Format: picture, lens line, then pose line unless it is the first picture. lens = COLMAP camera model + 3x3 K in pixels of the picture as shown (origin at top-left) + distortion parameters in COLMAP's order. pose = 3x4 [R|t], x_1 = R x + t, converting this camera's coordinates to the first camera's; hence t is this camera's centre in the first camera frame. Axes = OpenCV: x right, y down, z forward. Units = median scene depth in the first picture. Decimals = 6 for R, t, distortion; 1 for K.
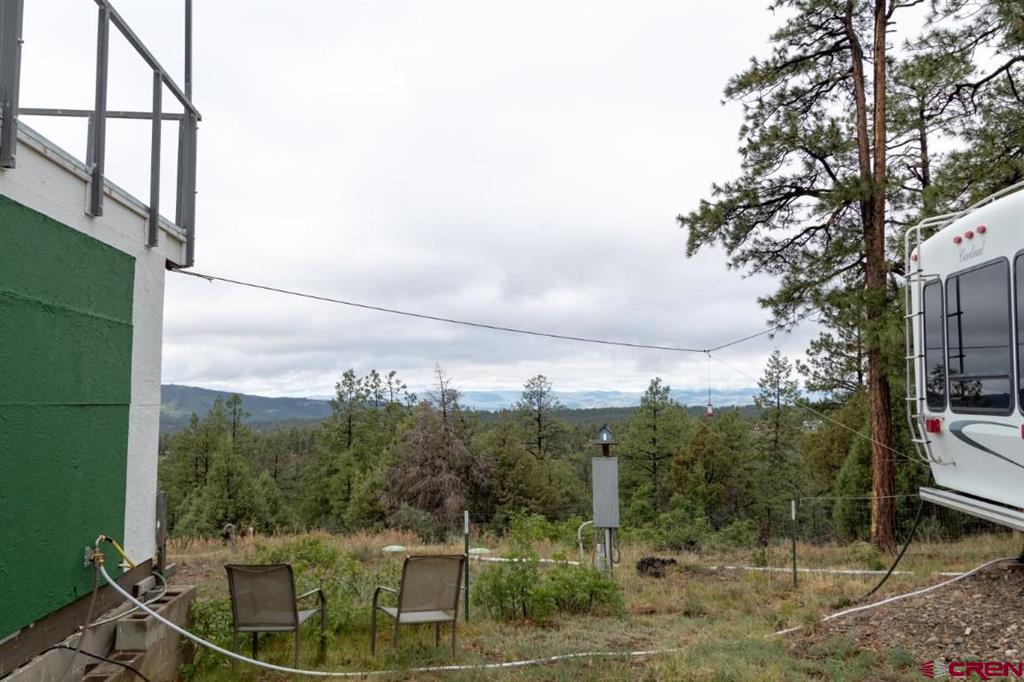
lens RADIAL K [[794.8, 0, 512.0], [0, 794.8, 341.0], [0, 0, 1]] dist [-0.001724, -0.001553]
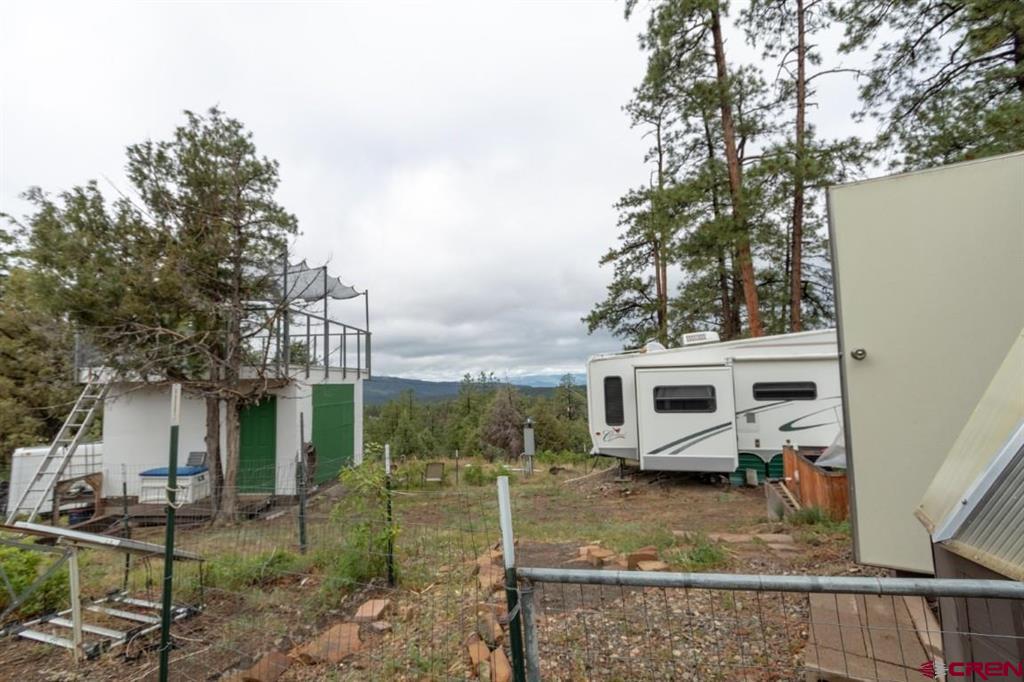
lens RADIAL K [[478.3, 0, 512.0], [0, 478.3, 341.0], [0, 0, 1]] dist [-0.030409, 0.006375]
pose [[0.990360, -0.040068, -0.132596, 0.183877], [0.039032, 0.999184, -0.010403, -0.082053], [0.132904, 0.005127, 0.991116, -0.365996]]
